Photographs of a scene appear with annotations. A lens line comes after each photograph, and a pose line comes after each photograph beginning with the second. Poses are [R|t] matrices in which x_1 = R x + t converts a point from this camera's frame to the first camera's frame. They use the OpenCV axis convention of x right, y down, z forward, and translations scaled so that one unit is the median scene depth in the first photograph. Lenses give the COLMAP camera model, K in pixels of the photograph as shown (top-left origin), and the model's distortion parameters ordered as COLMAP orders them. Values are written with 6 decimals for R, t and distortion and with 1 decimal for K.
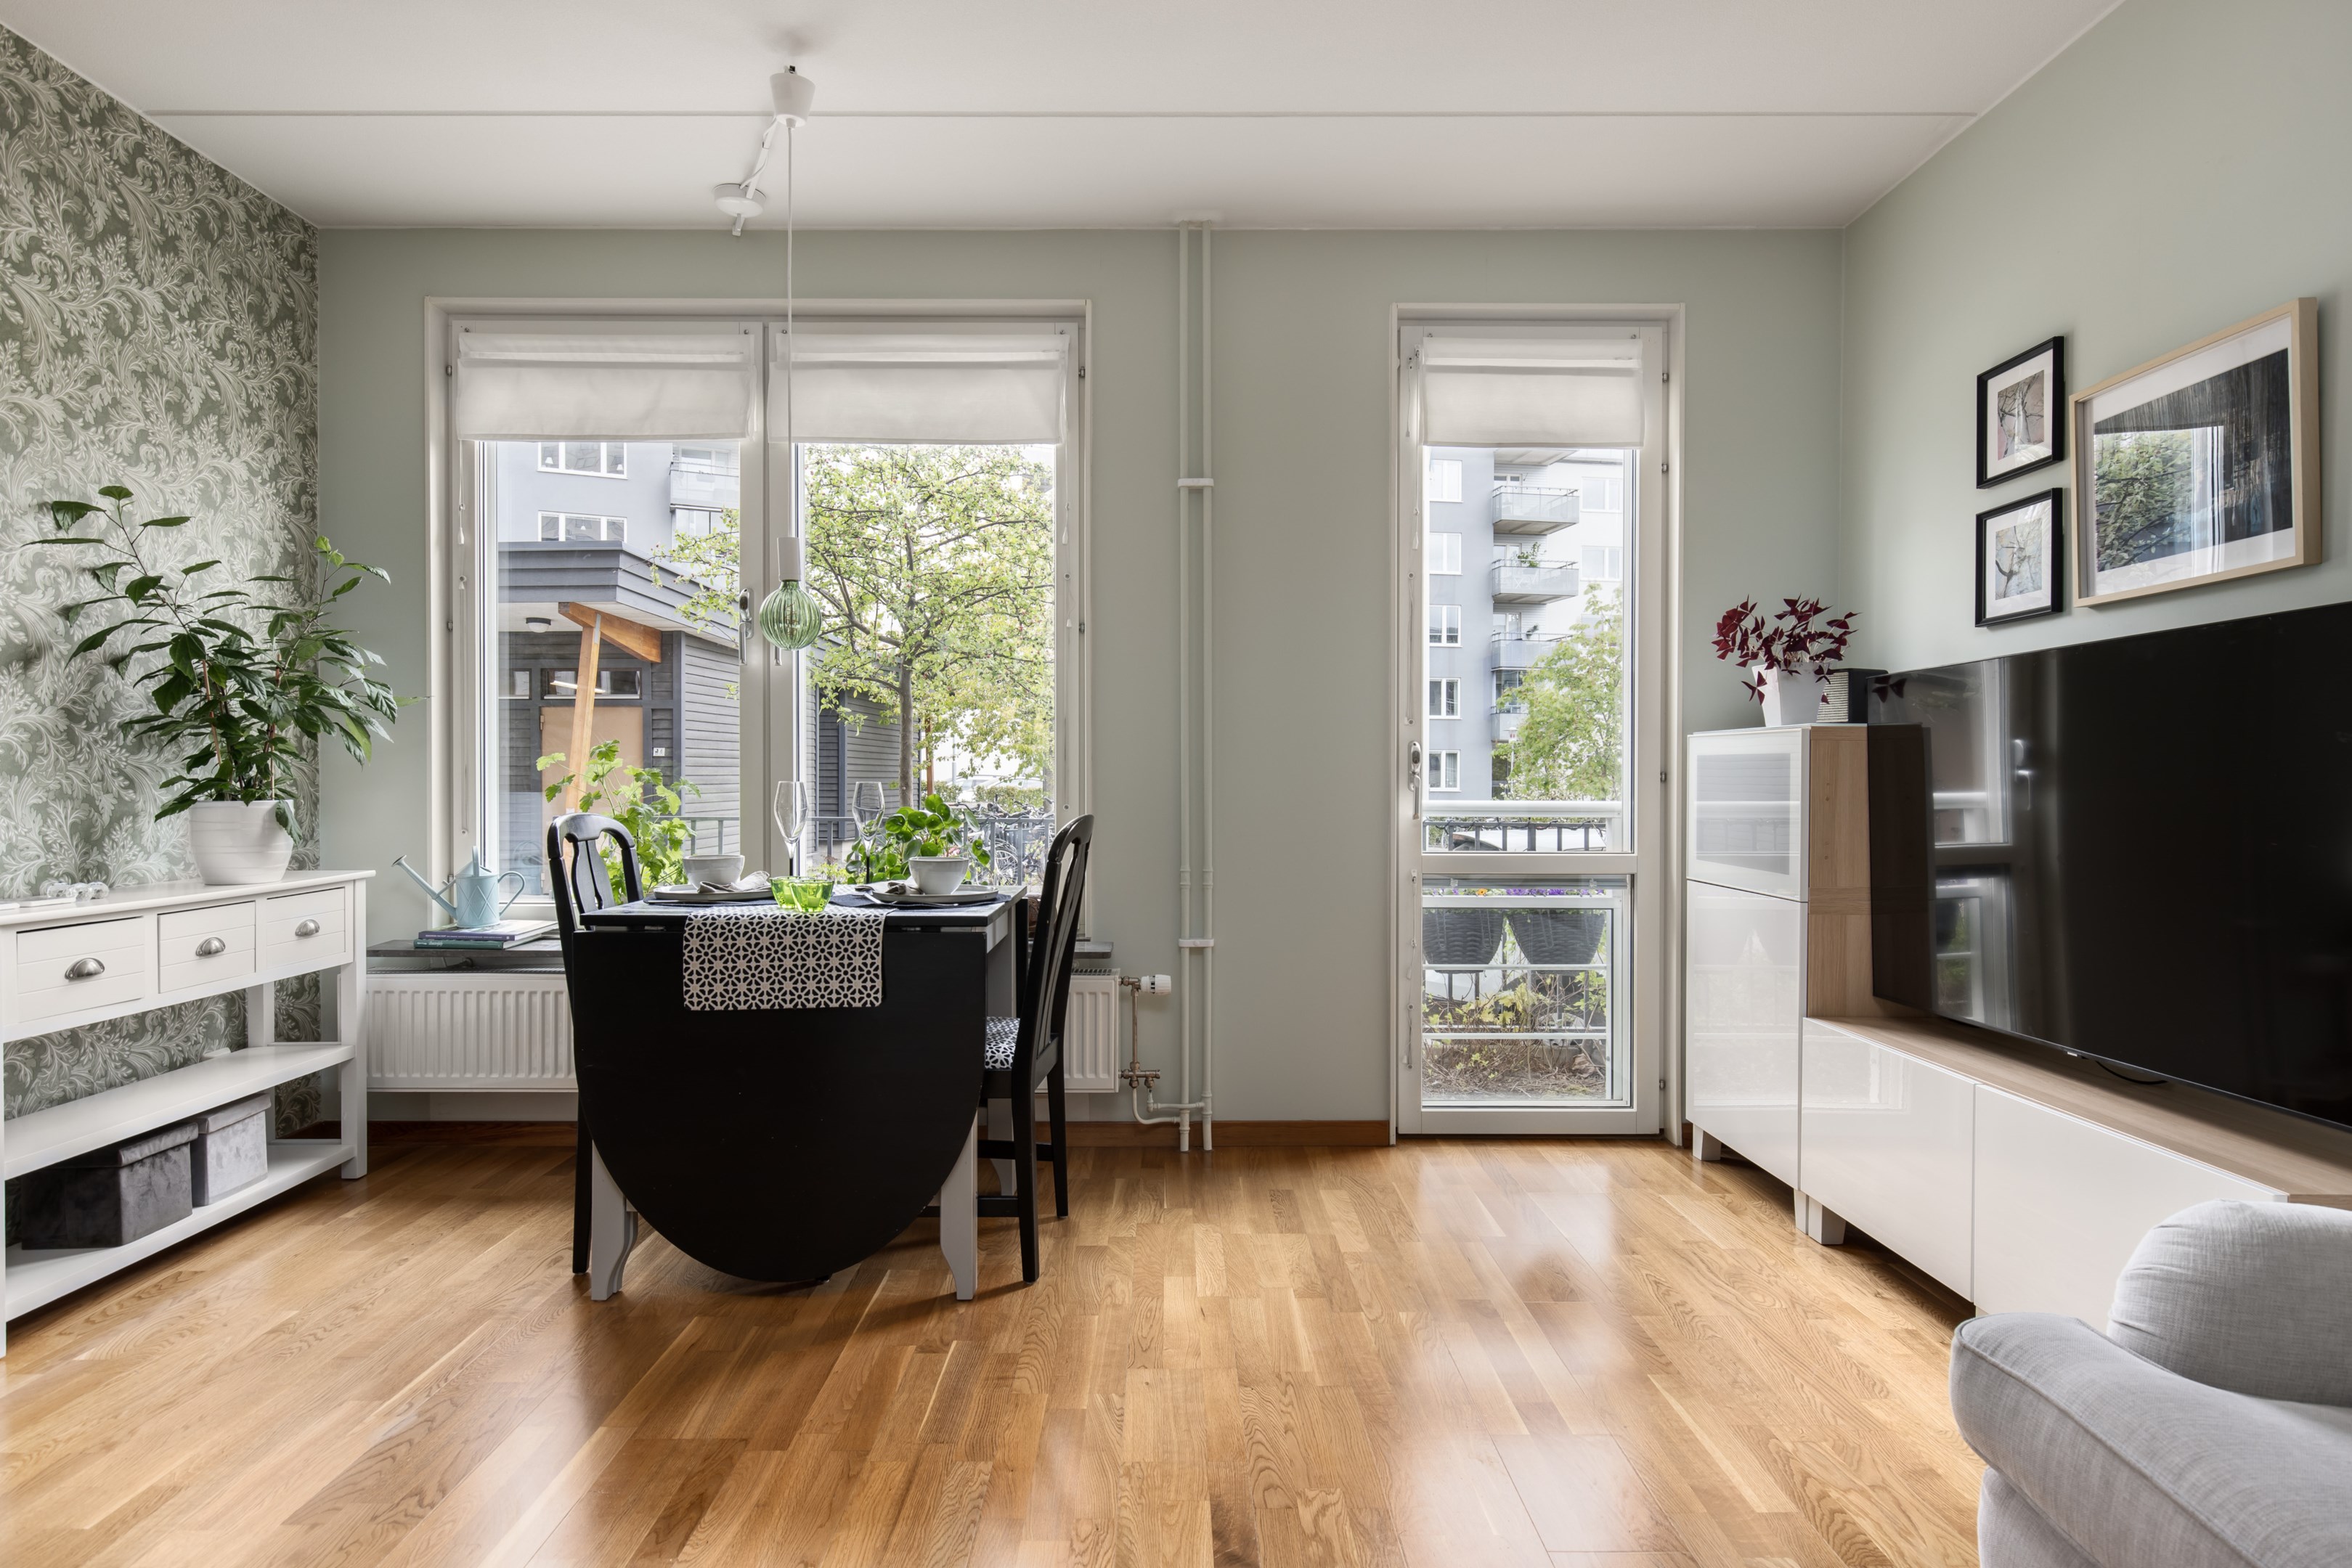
lens RADIAL K [[1348.0, 0, 1176.0], [0, 1348.0, 784.0], [0, 0, 1]] dist [0.000743, 0.000009]
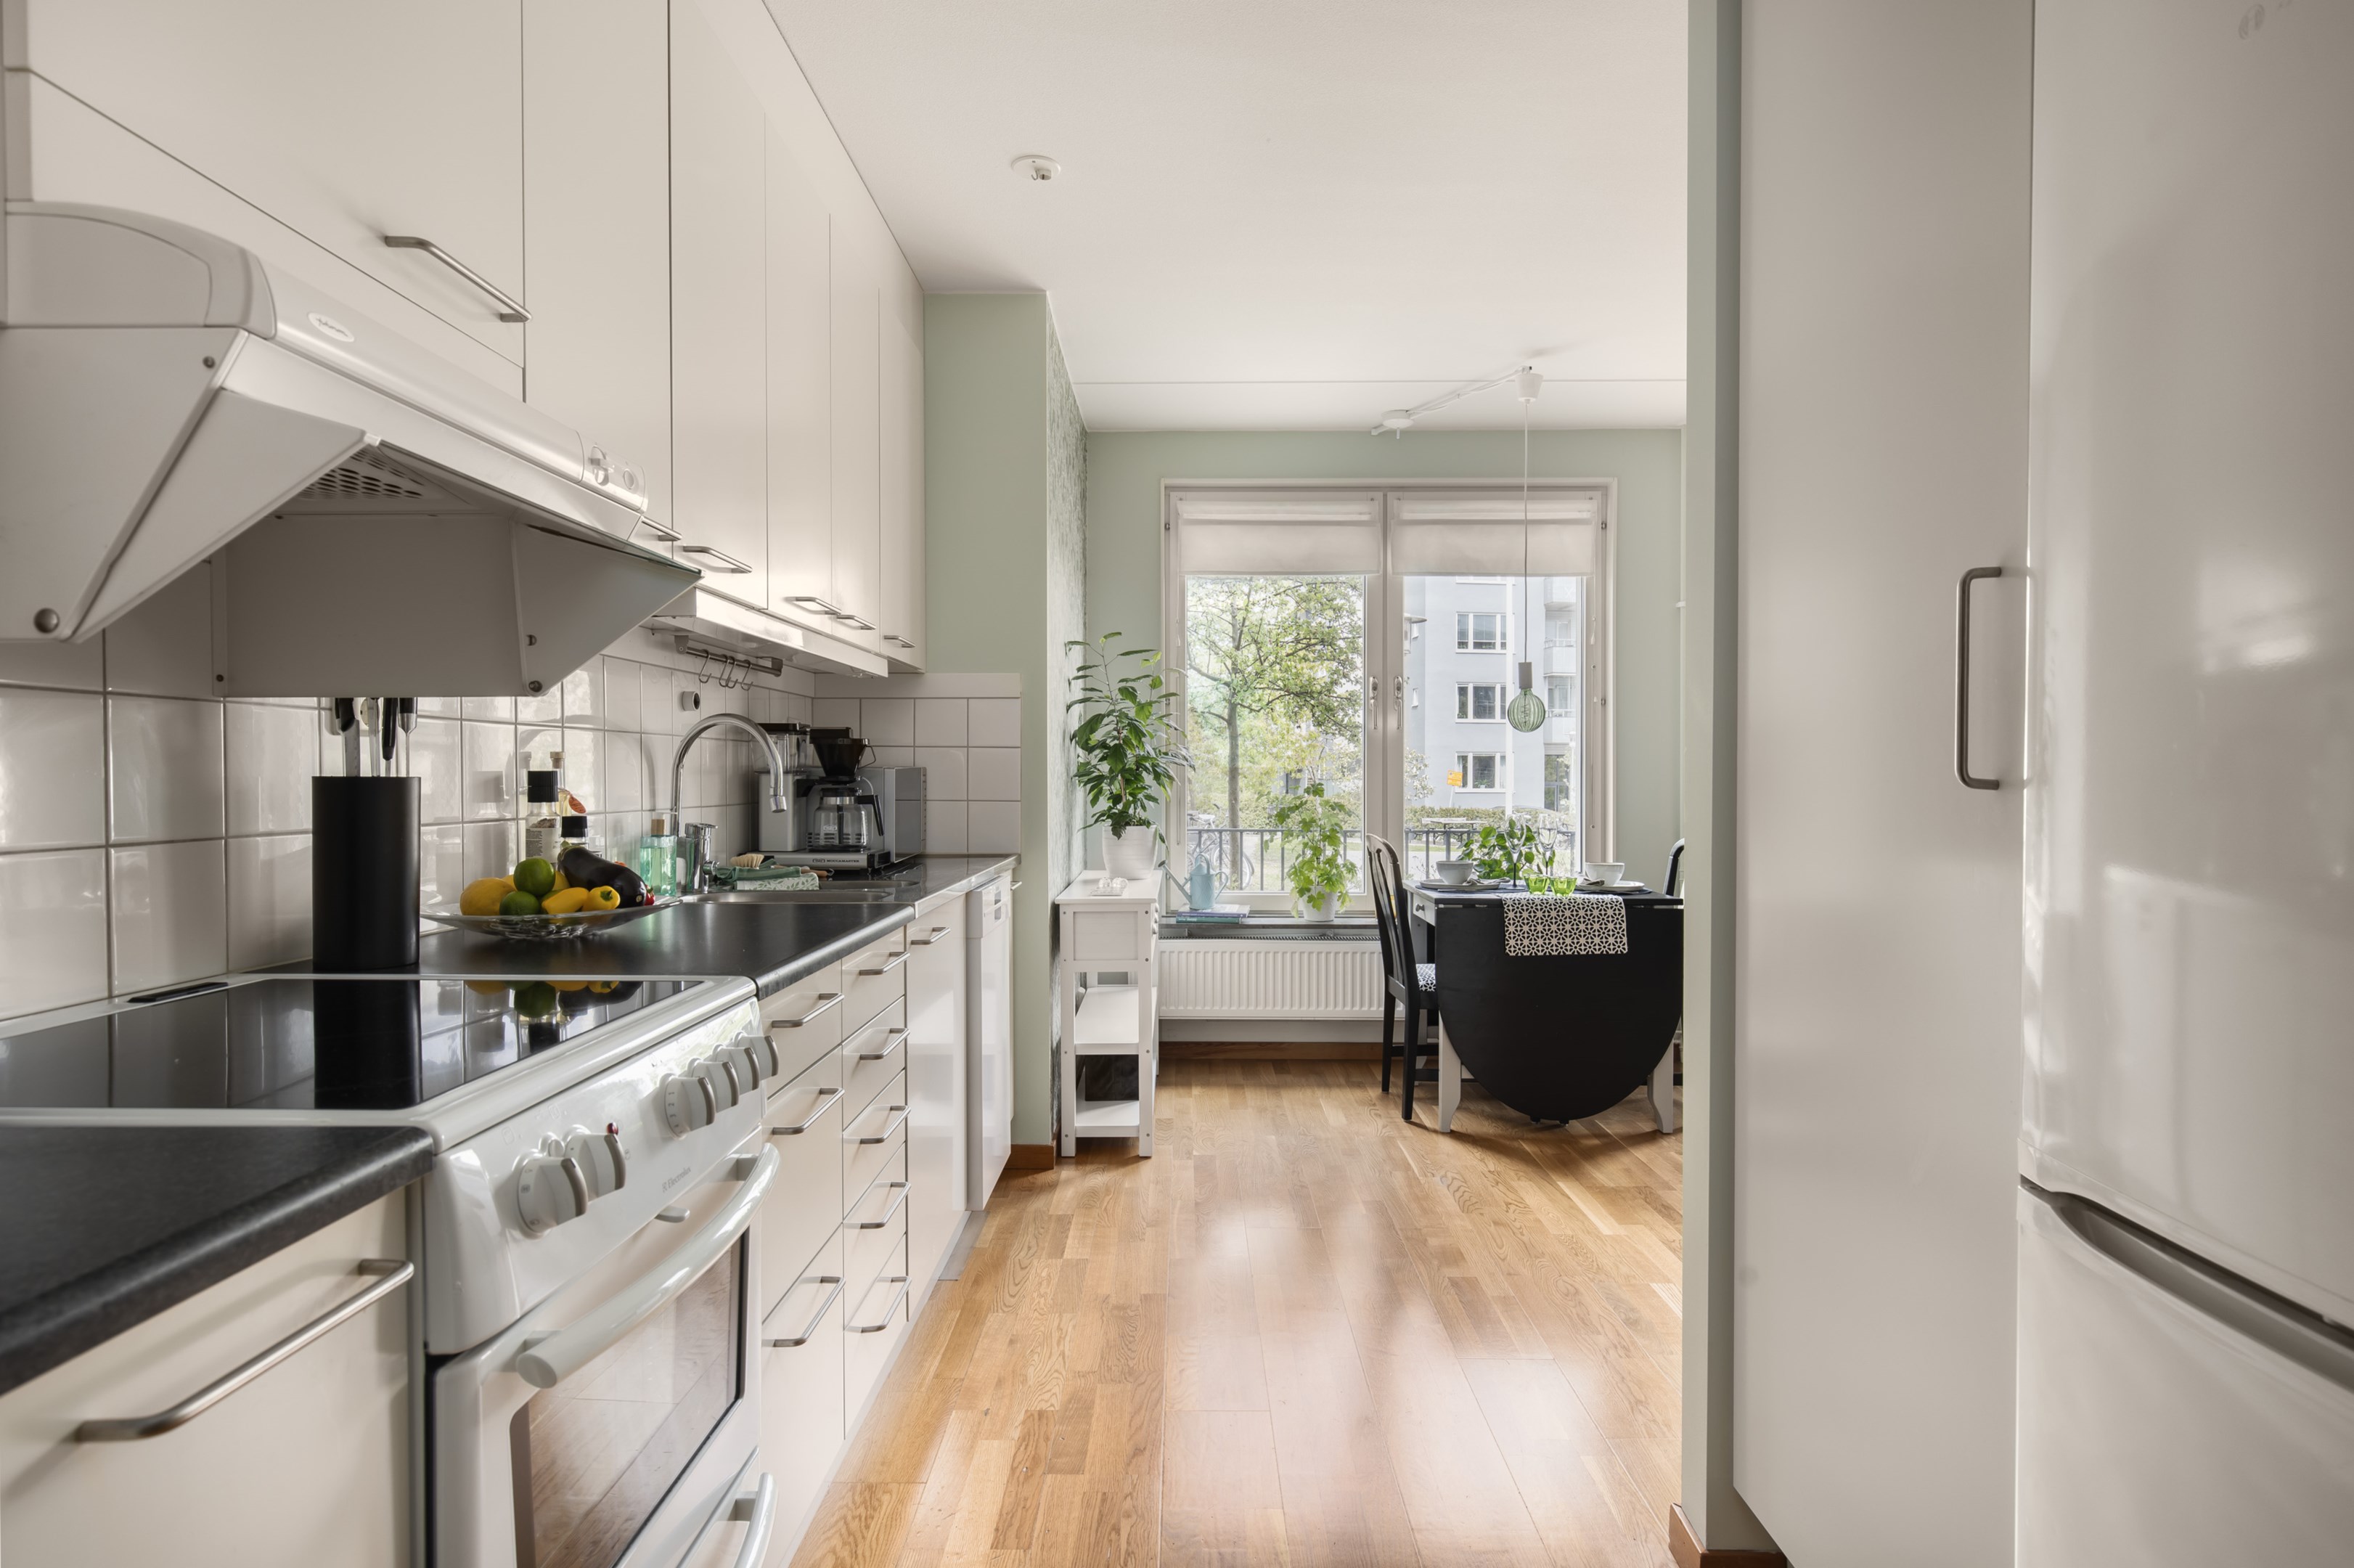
lens RADIAL K [[1326.1, 0, 1177.0], [0, 1326.1, 784.0], [0, 0, 1]] dist [-0.001082, -0.000120]
pose [[0.999883, -0.000229, -0.015267, -0.734002], [0.000249, 0.999999, 0.001333, -0.044212], [0.015267, -0.001337, 0.999883, -0.624351]]
